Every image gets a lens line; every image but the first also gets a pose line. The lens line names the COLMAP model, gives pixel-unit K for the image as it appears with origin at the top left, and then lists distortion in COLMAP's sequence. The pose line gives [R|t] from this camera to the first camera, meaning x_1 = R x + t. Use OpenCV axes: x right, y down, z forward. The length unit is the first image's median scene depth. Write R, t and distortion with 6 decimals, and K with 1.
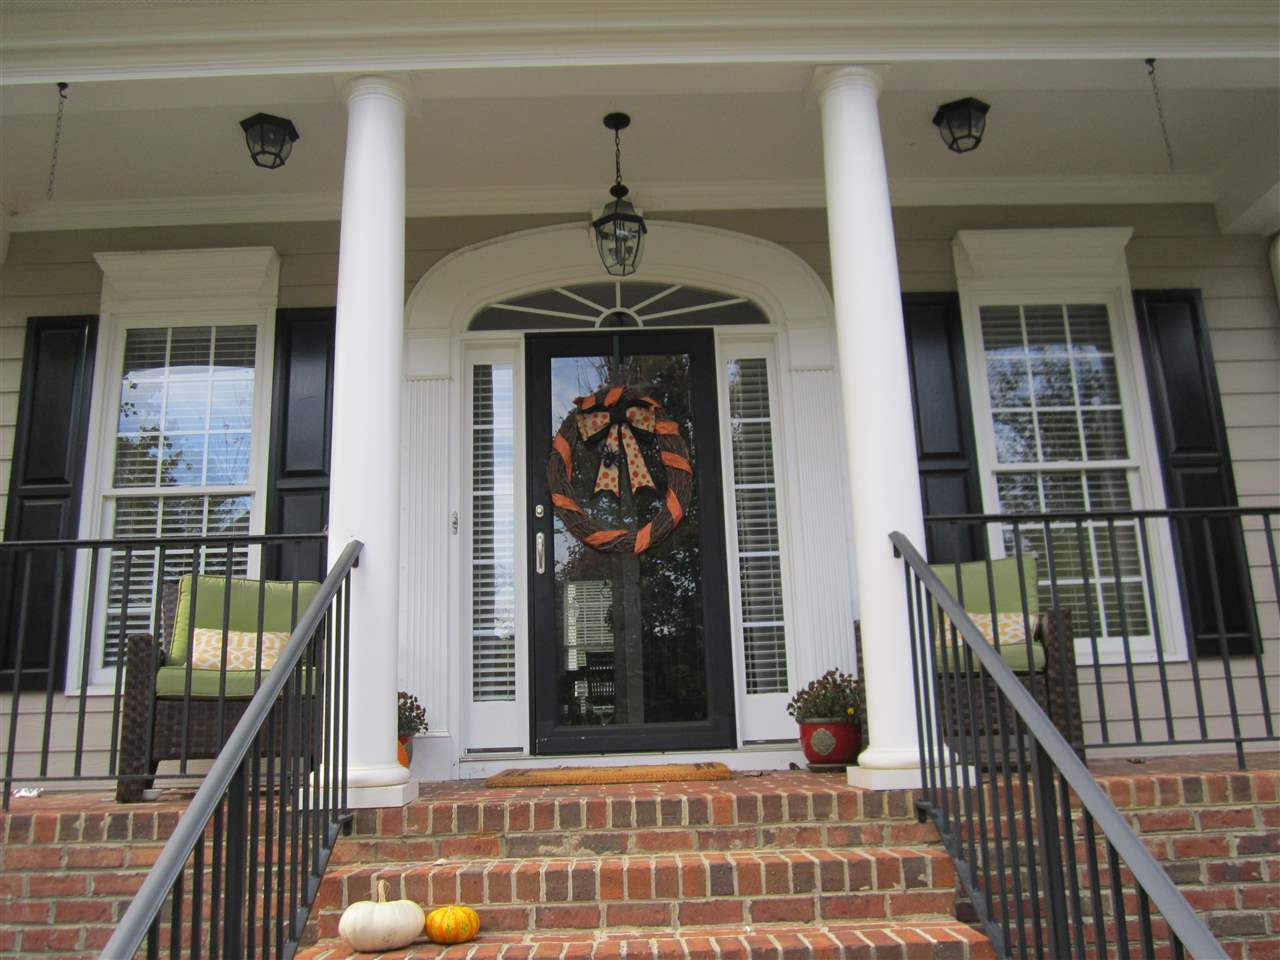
lens RADIAL K [[938.0, 0, 640.0], [0, 938.0, 480.0], [0, 0, 1]] dist [-0.012688, -0.003712]
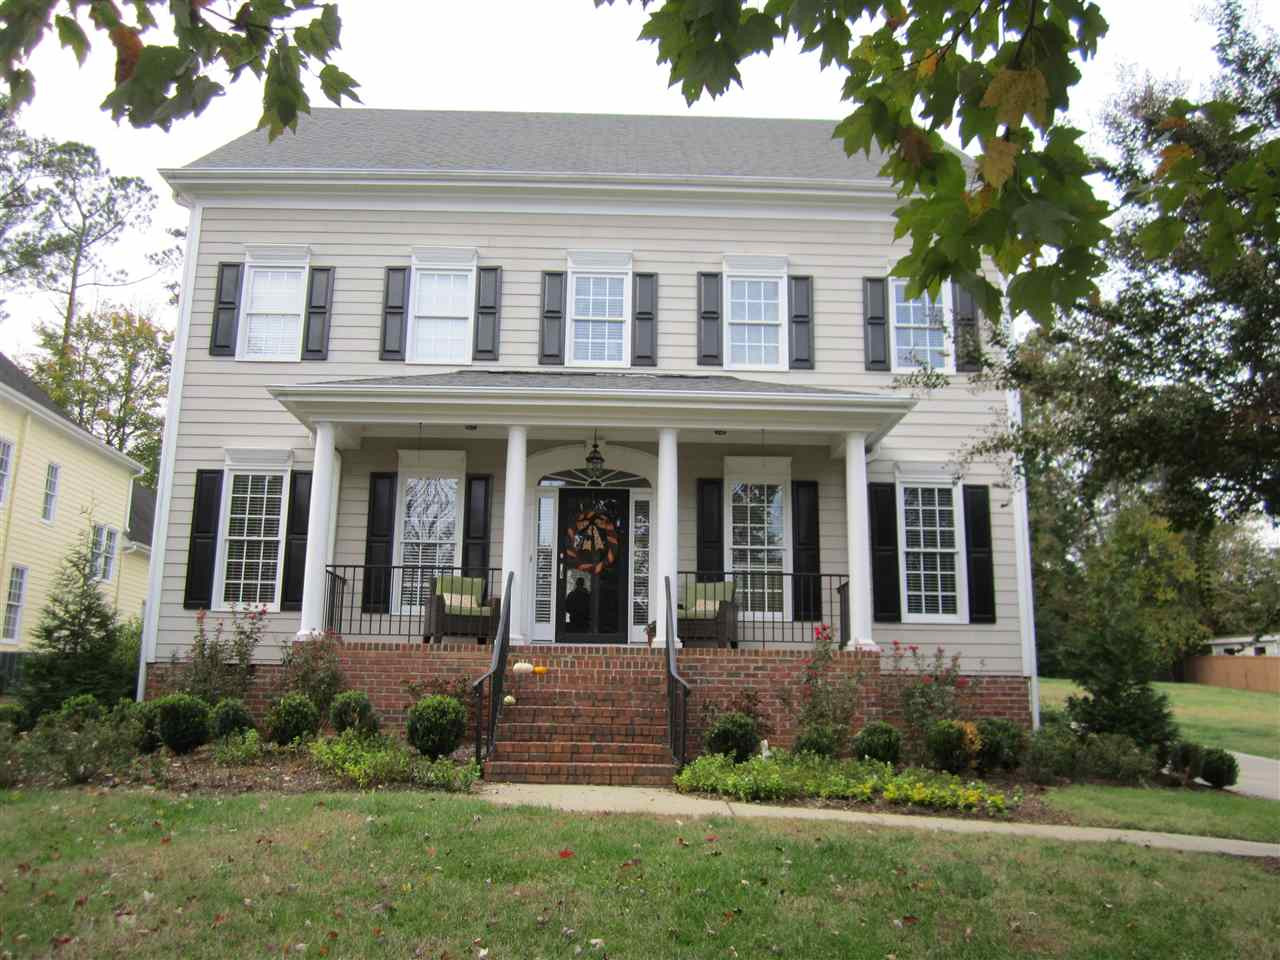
lens RADIAL K [[1045.5, 0, 640.0], [0, 1045.5, 480.0], [0, 0, 1]] dist [-0.004220, 0.007259]
pose [[0.998855, 0.047581, -0.005003, 0.126655], [-0.047299, 0.997803, 0.046379, -0.341891], [0.007199, -0.046089, 0.998911, -2.050034]]
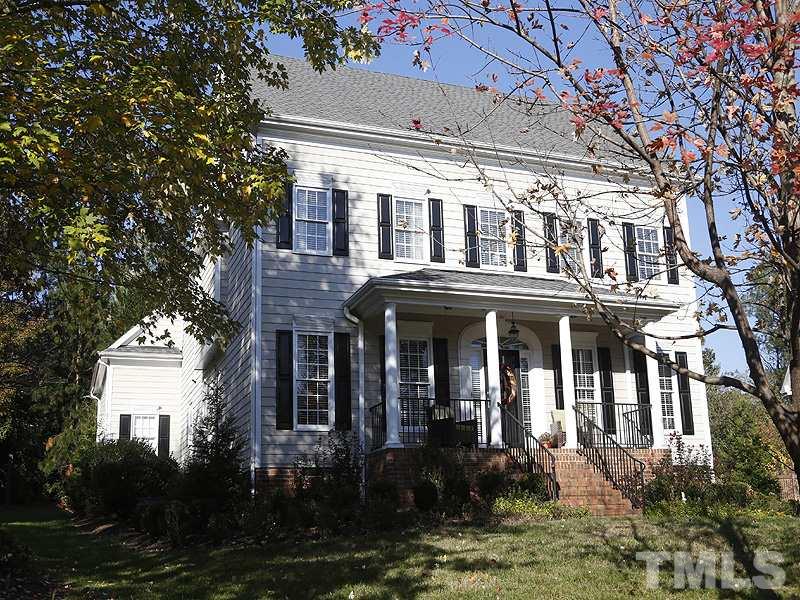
lens RADIAL K [[753.7, 0, 400.0], [0, 753.7, 300.0], [0, 0, 1]] dist [0.005811, 0.005442]
pose [[0.945017, 0.096007, 0.312612, -1.506748], [-0.096108, 0.995256, -0.015123, -0.295231], [-0.312581, -0.015753, 0.949760, -2.105468]]
